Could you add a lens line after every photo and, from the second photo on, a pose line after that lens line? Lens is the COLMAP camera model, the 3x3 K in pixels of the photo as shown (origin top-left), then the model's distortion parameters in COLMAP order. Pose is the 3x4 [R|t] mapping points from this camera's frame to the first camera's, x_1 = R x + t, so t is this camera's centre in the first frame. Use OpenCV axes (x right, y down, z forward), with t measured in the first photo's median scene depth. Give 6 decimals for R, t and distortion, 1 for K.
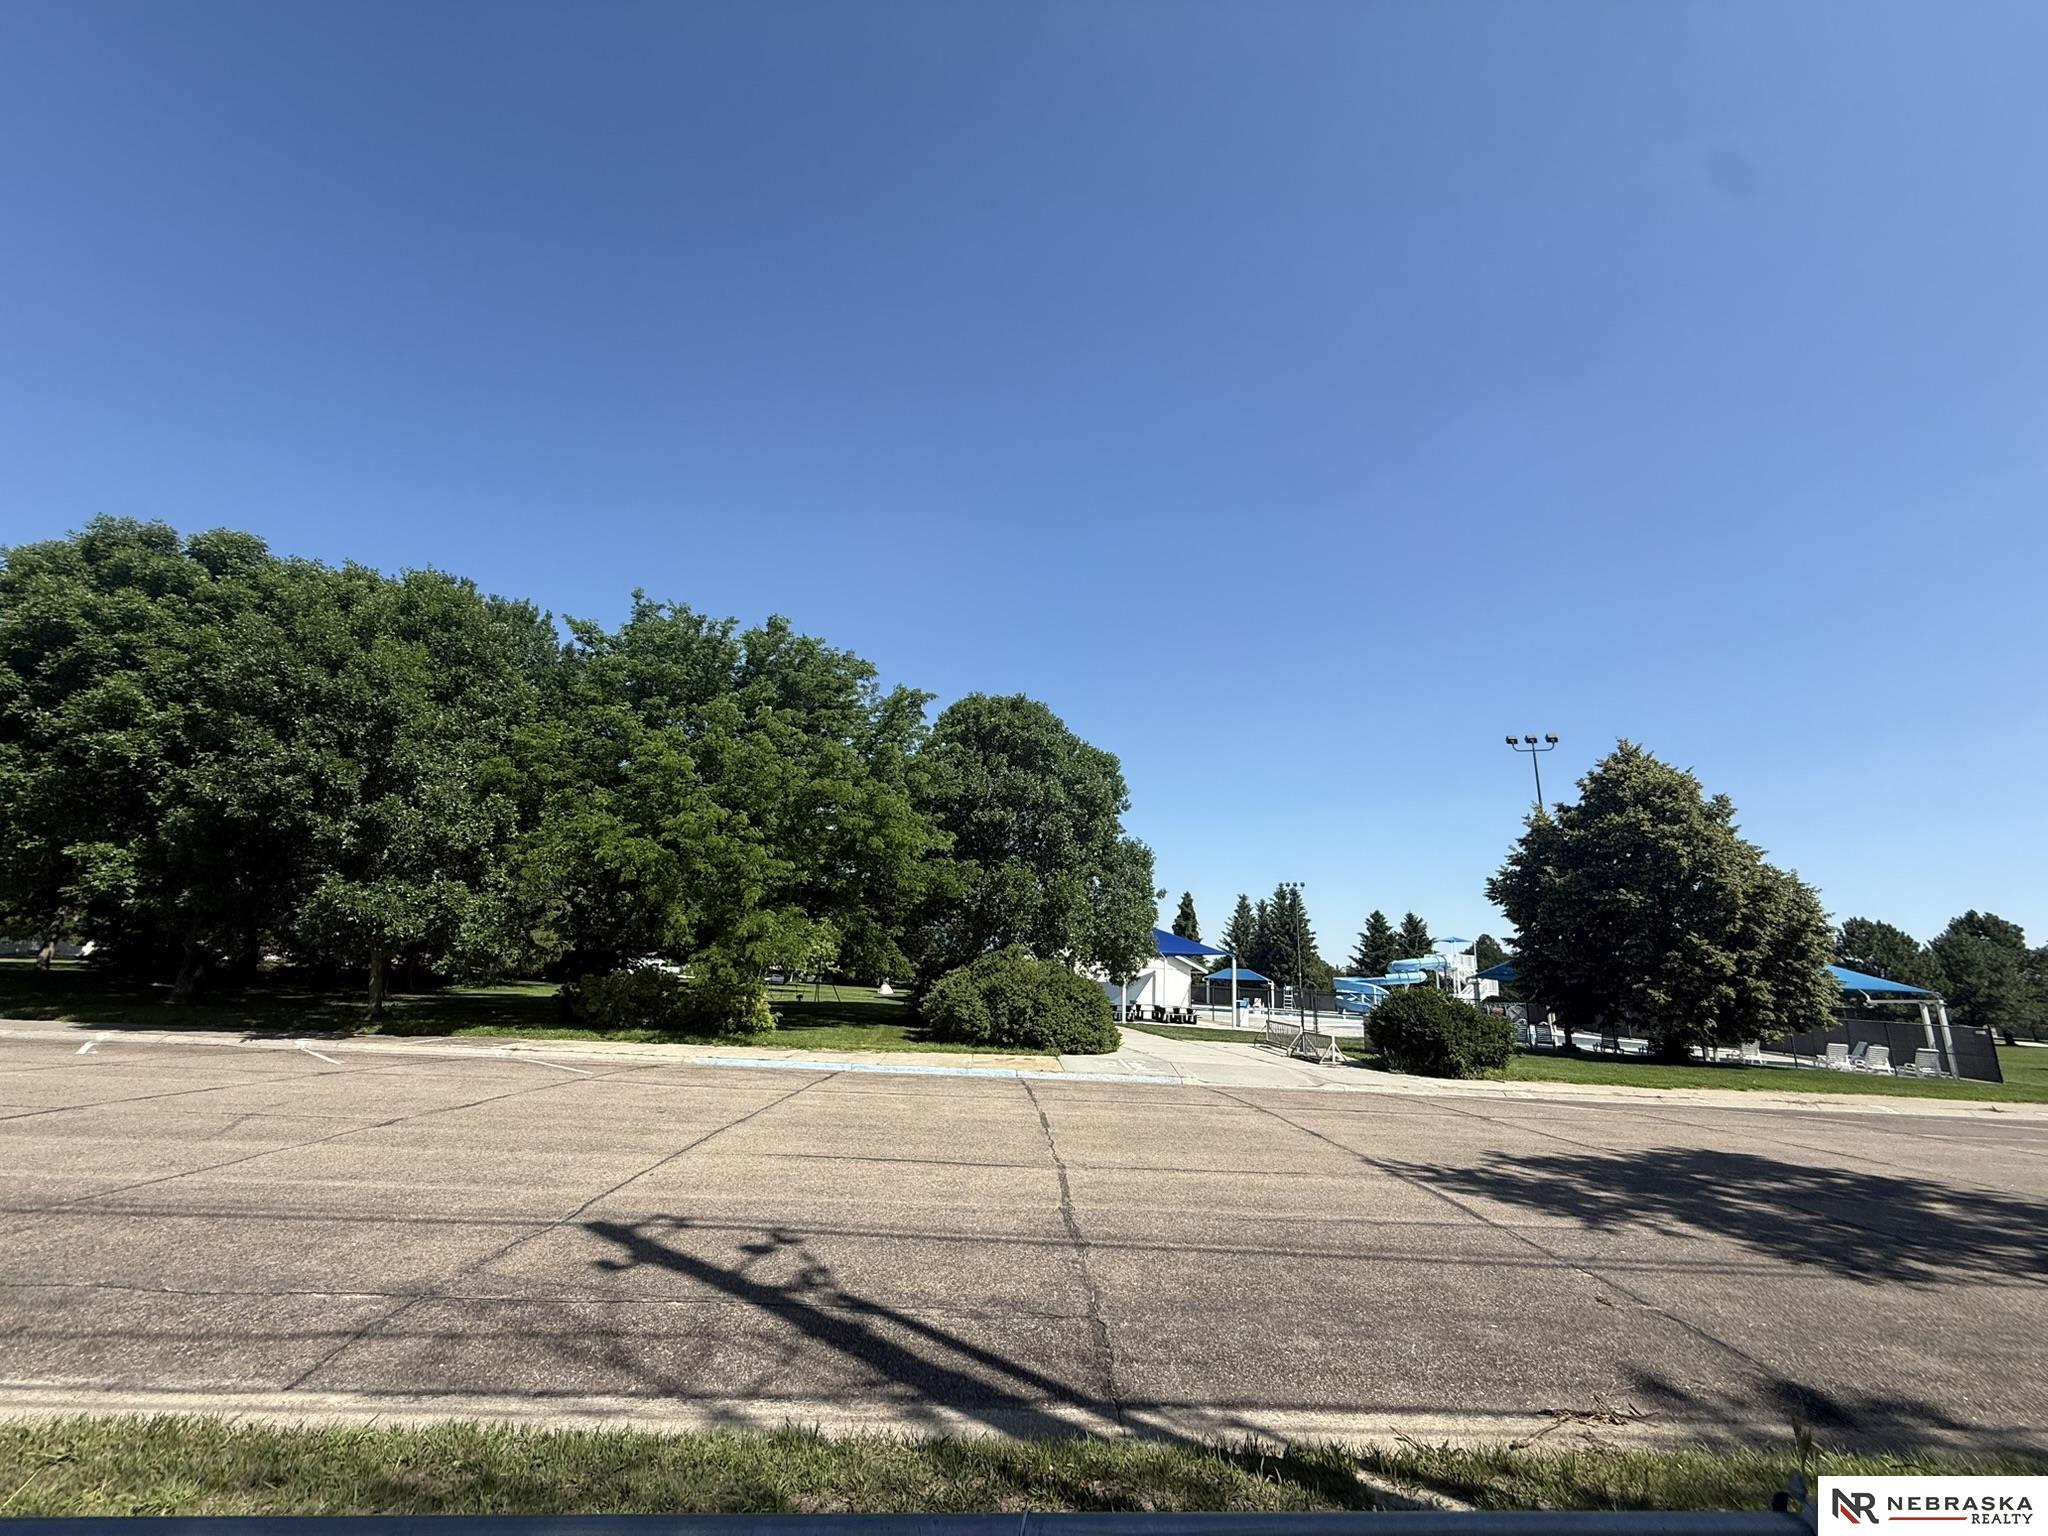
lens RADIAL K [[811.5, 0, 1025.2], [0, 811.5, 771.1], [0, 0, 1]] dist [-0.003941, 0.000870]
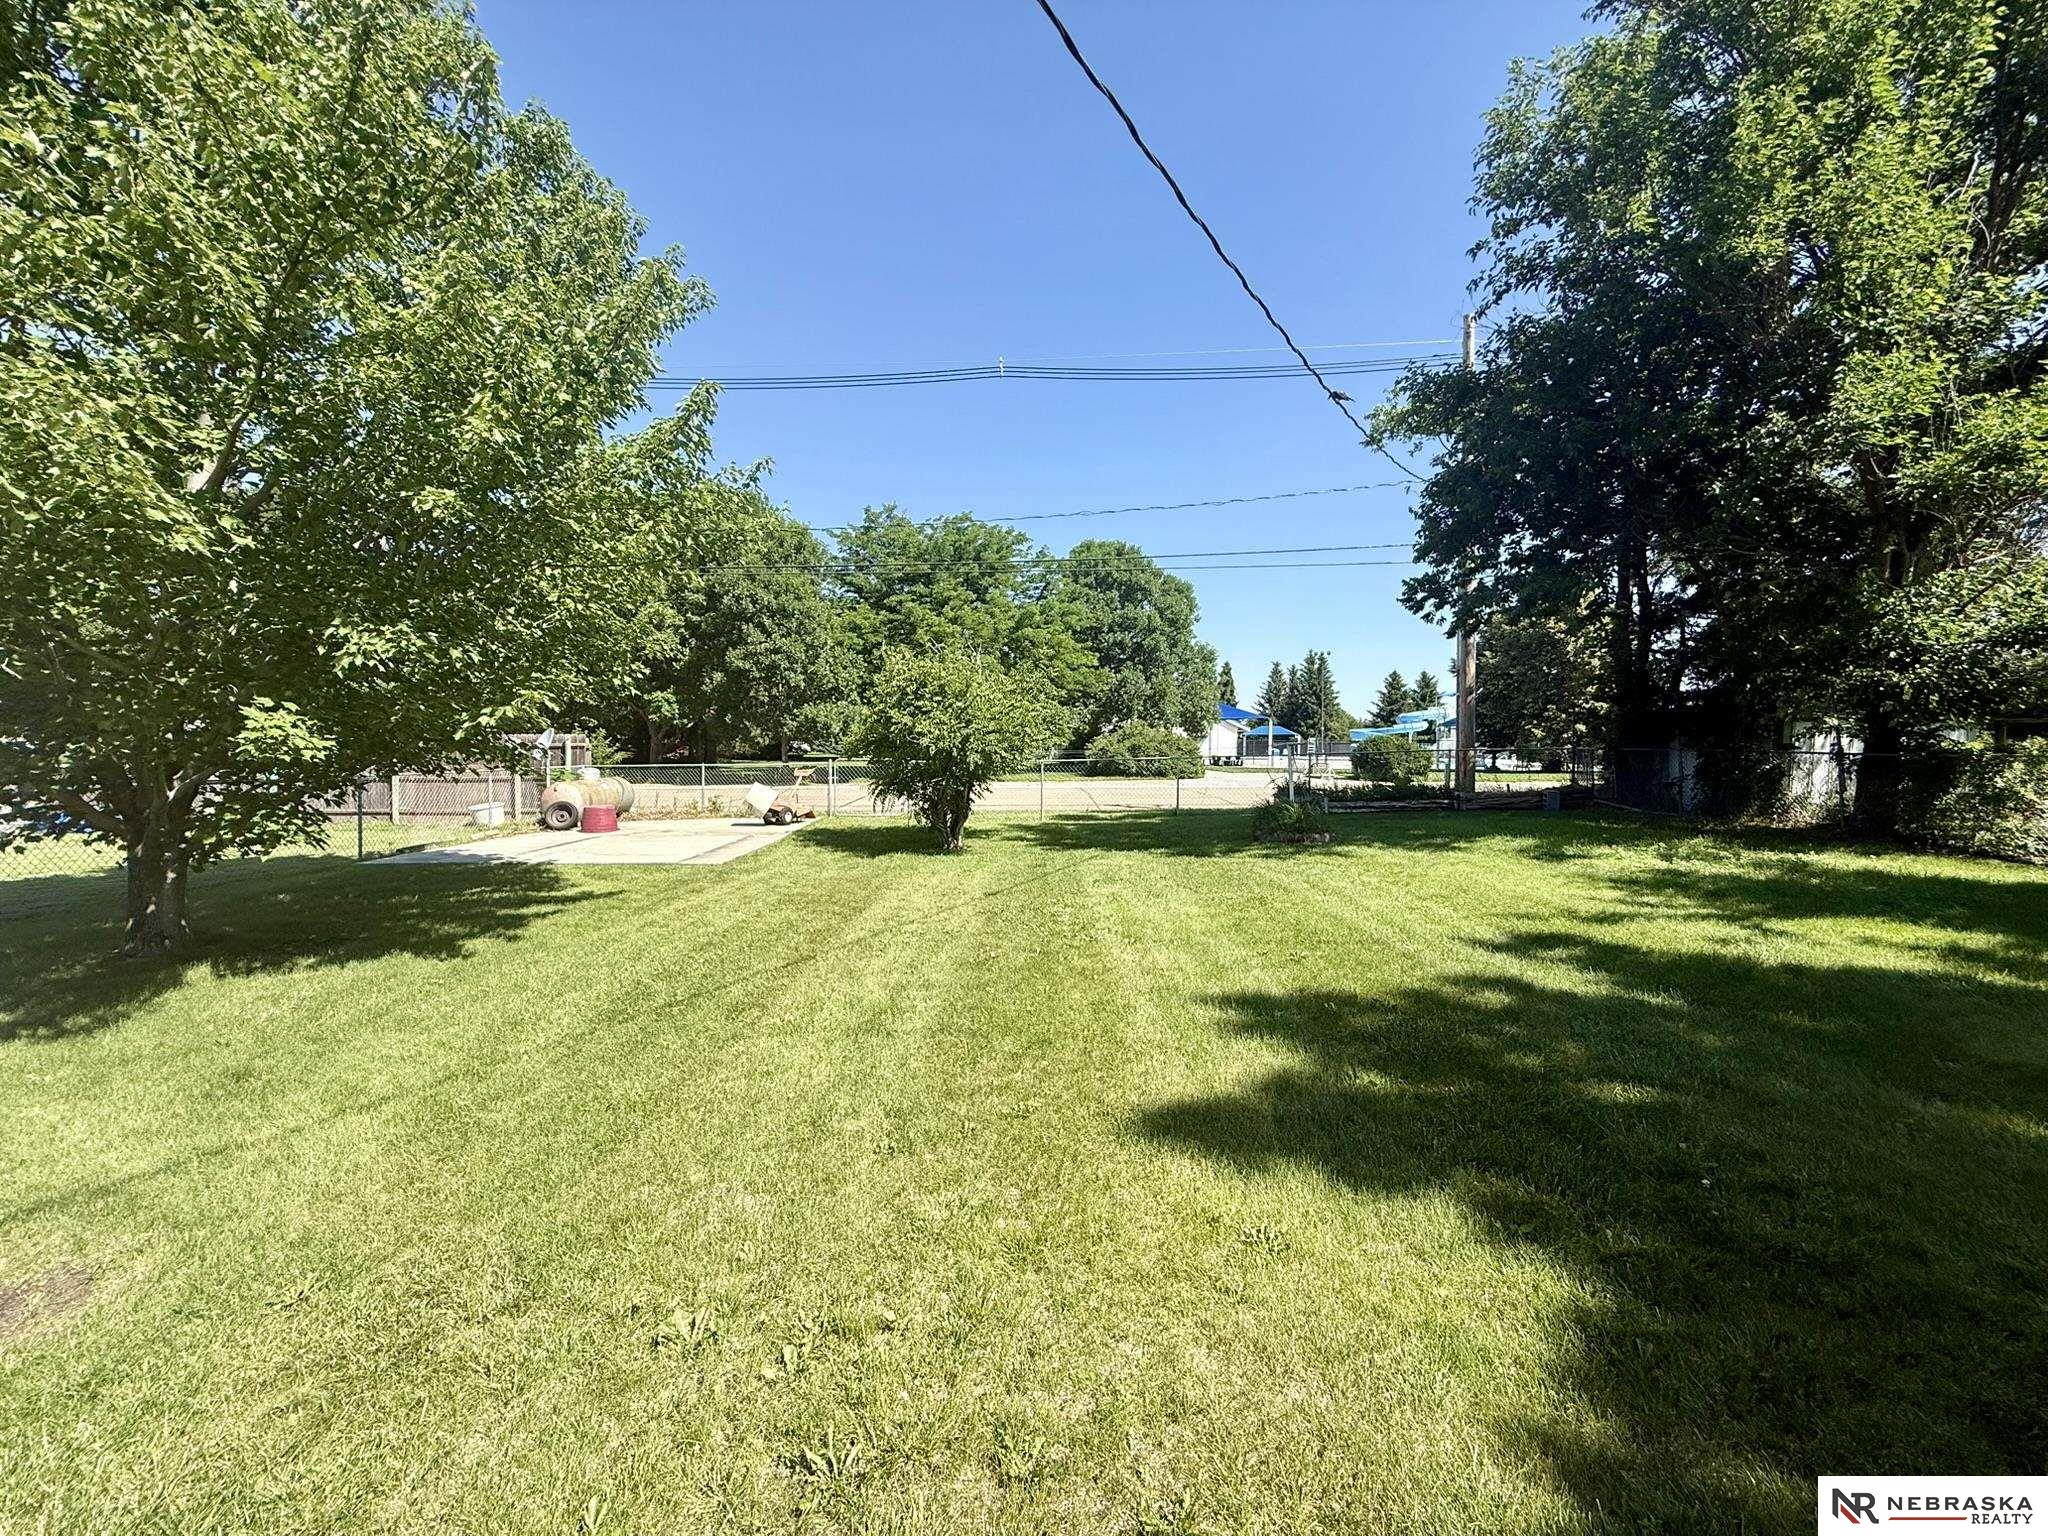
lens RADIAL K [[811.5, 0, 1017.7], [0, 811.5, 770.5], [0, 0, 1]] dist [-0.003941, 0.000870]
pose [[0.997742, -0.044214, -0.050553, -0.126800], [0.056537, 0.959237, 0.276889, -0.111658], [0.036250, -0.279122, 0.959571, -0.437188]]
